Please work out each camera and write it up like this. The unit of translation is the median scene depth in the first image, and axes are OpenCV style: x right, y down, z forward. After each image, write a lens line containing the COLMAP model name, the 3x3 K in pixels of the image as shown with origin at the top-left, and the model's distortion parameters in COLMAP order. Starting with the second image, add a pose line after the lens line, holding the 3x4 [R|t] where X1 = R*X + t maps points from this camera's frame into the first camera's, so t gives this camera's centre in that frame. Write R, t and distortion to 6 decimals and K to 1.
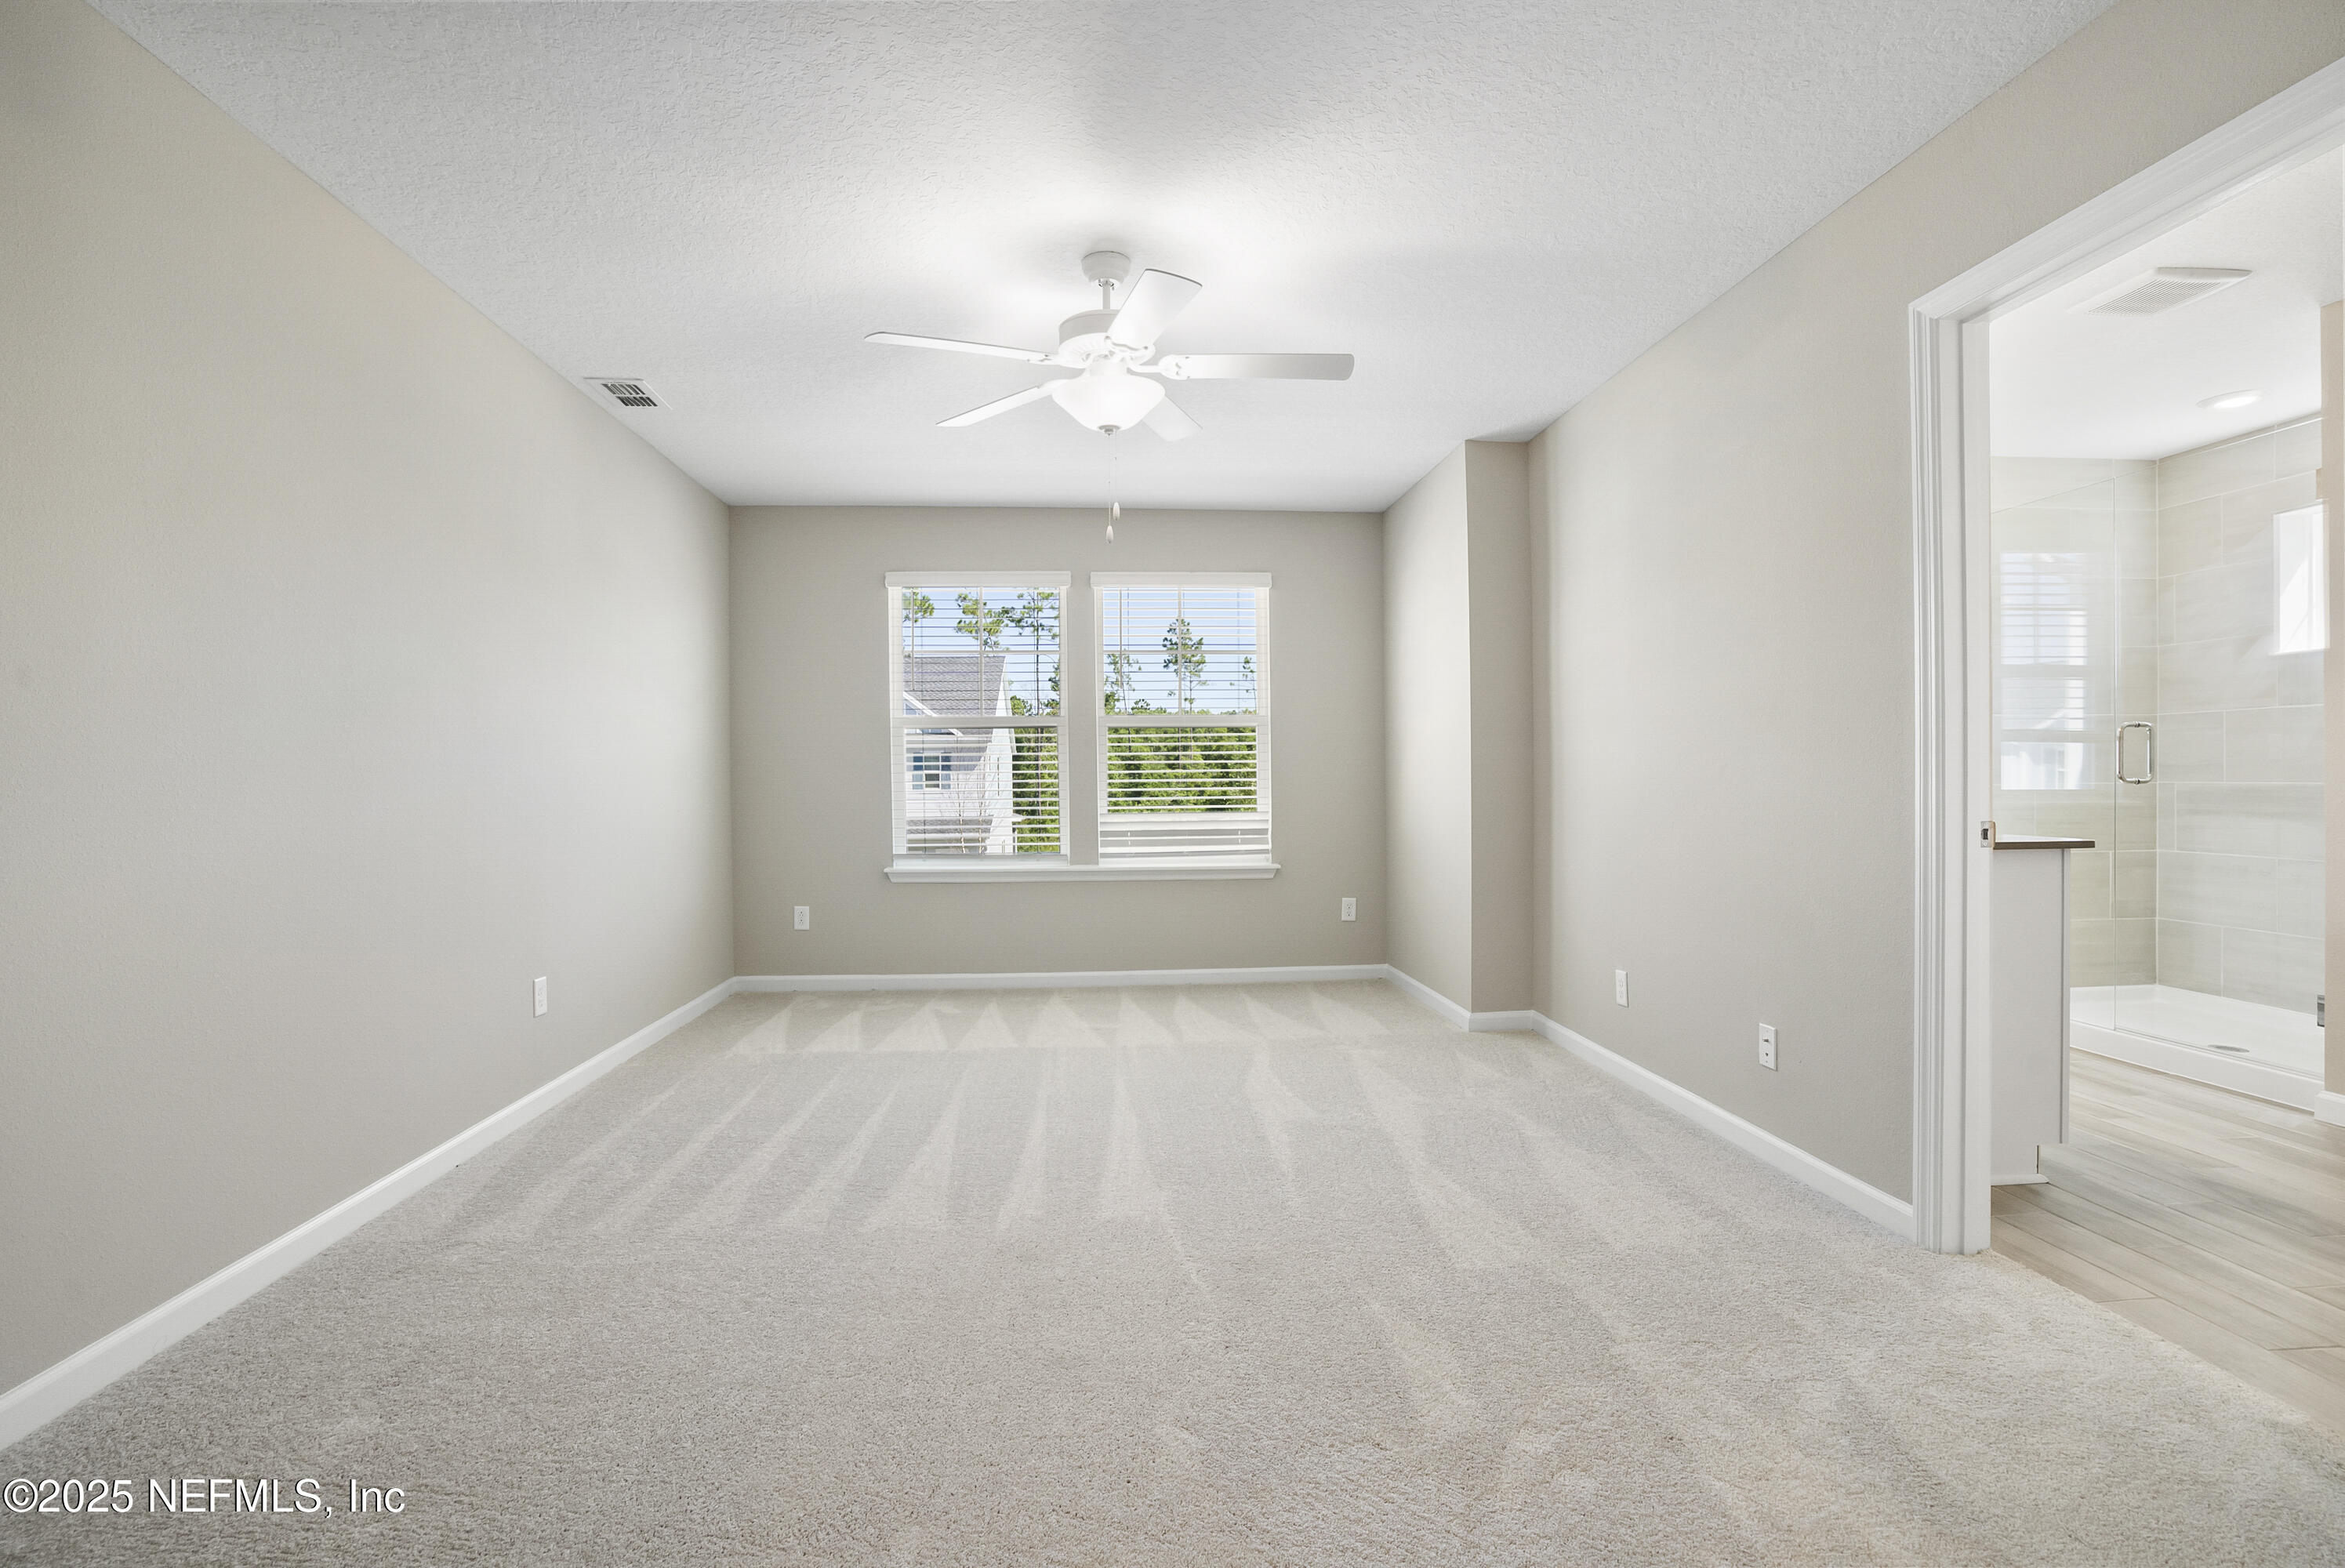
lens RADIAL K [[1086.9, 0, 1172.5], [0, 1086.9, 784.0], [0, 0, 1]] dist [-0.048913, 0.031747]
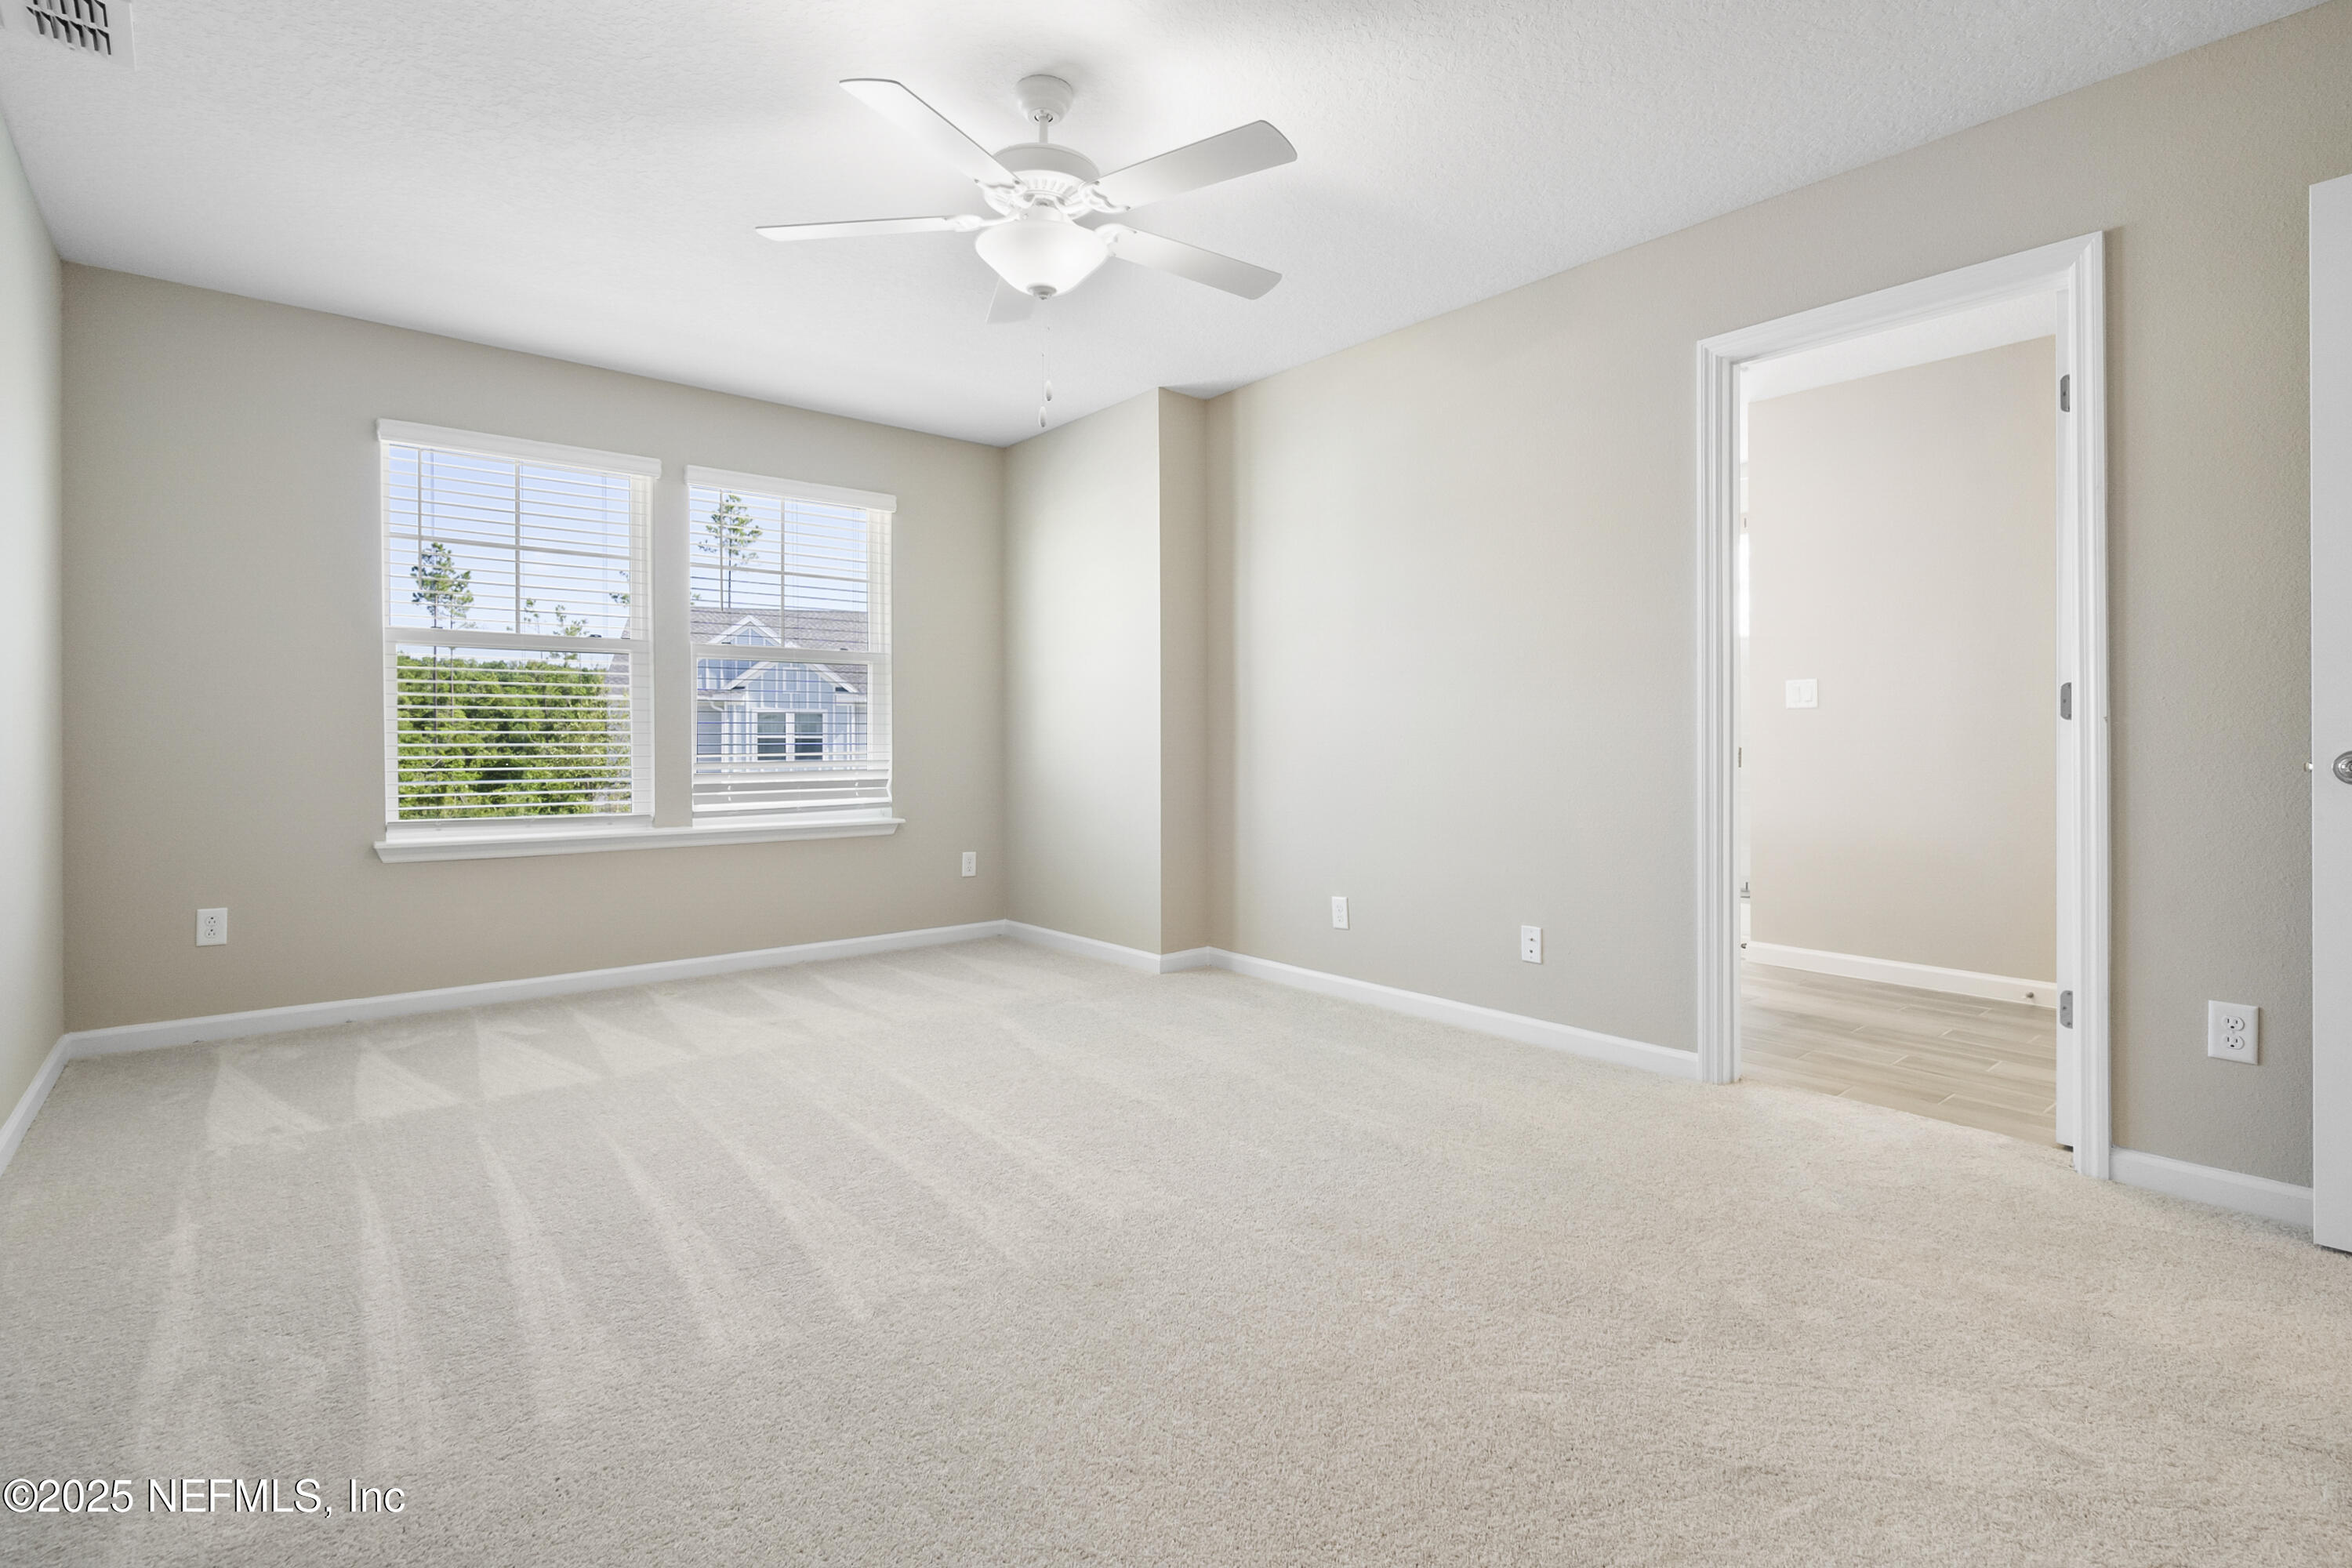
lens RADIAL K [[1090.2, 0, 1176.0], [0, 1090.2, 784.0], [0, 0, 1]] dist [-0.048913, 0.031747]
pose [[0.808062, -0.015438, 0.588895, -0.299230], [-0.003923, 0.999493, 0.031586, 0.019425], [-0.589084, -0.027834, 0.807592, 0.170368]]
